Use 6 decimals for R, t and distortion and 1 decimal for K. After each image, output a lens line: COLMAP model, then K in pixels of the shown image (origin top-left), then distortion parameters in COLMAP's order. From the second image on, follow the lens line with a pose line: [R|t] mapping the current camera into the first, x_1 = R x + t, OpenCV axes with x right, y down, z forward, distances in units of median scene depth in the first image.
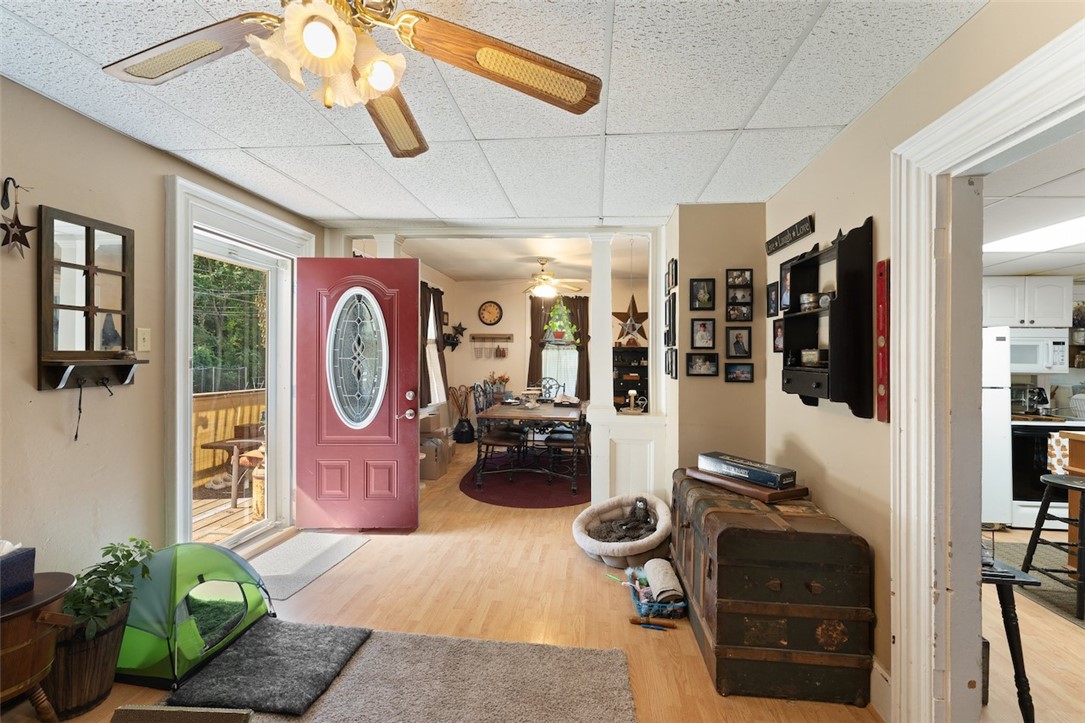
lens RADIAL K [[454.6, 0, 545.1], [0, 454.6, 353.7], [0, 0, 1]] dist [-0.000471, -0.000119]
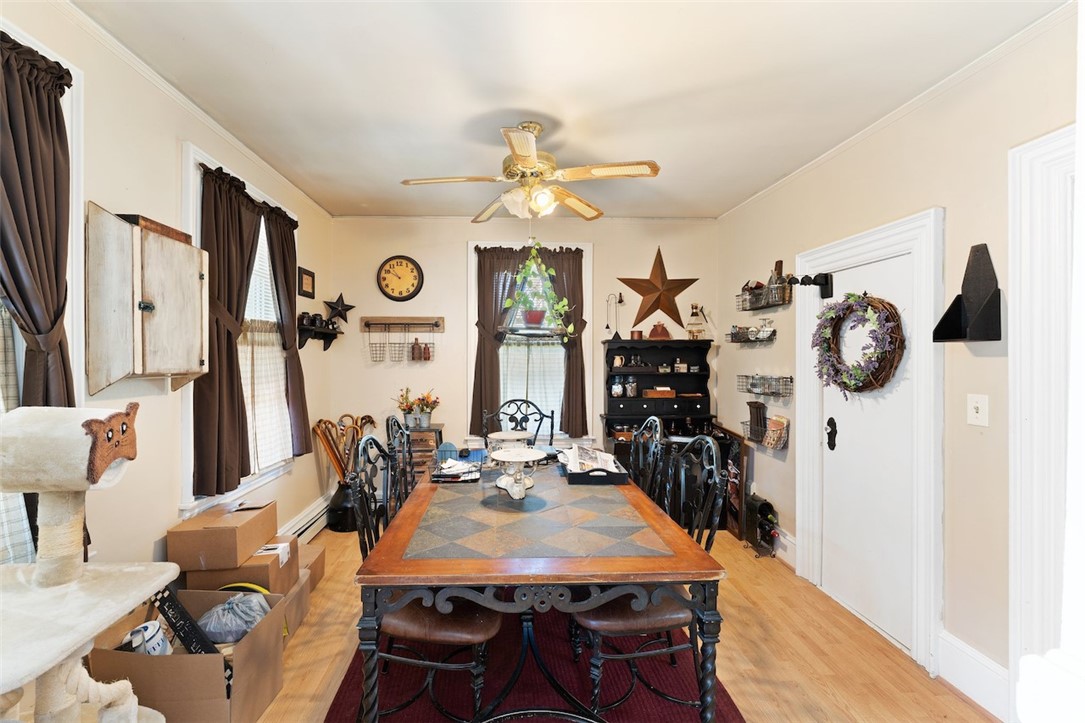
lens RADIAL K [[484.2, 0, 537.2], [0, 484.2, 355.8], [0, 0, 1]] dist [0.000210, 0.000014]
pose [[0.987322, -0.009196, 0.158463, -0.054240], [0.008527, 0.999952, 0.004899, 0.000908], [-0.158501, -0.003485, 0.987353, 0.426935]]
